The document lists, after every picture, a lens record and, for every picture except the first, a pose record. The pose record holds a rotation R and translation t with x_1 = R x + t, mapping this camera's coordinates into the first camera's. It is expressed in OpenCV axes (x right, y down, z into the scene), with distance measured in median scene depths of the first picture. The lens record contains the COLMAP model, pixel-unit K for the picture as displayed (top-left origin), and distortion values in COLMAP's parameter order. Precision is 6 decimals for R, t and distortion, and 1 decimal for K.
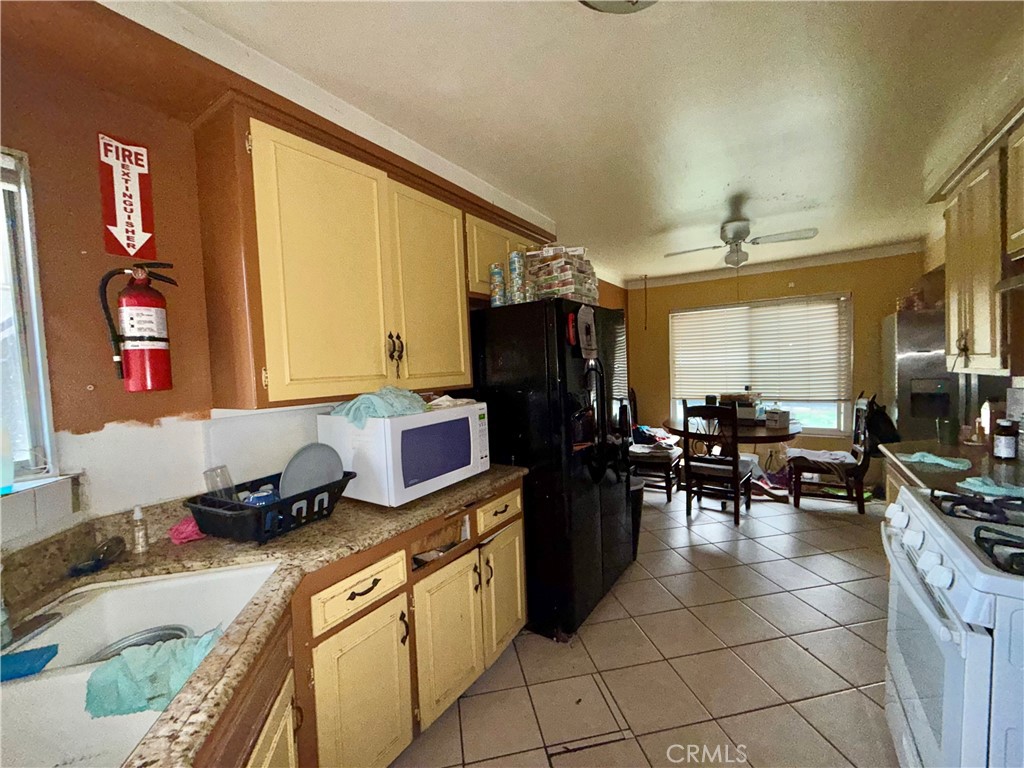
lens RADIAL K [[411.2, 0, 508.7], [0, 411.2, 382.3], [0, 0, 1]] dist [0.000618, 0.000623]
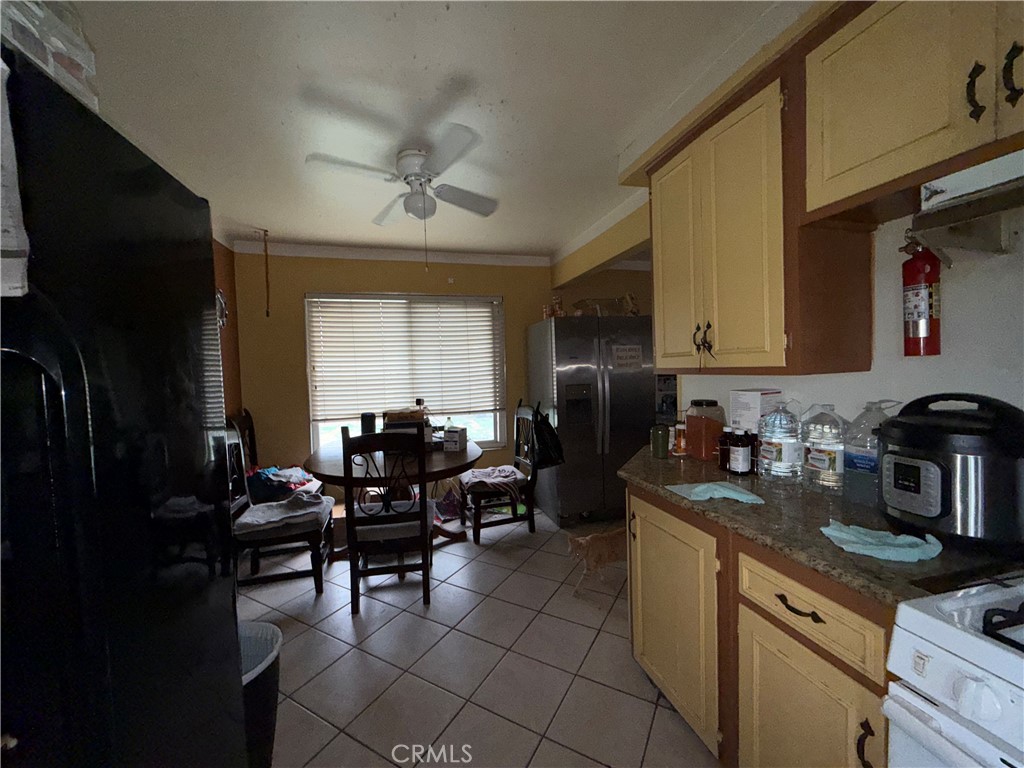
lens RADIAL K [[411.2, 0, 508.7], [0, 411.2, 382.3], [0, 0, 1]] dist [0.000618, 0.000623]
pose [[0.649222, -0.009371, 0.760541, 0.111594], [0.033696, 0.999297, -0.016451, -0.003434], [-0.759852, 0.036308, 0.649081, 0.380873]]
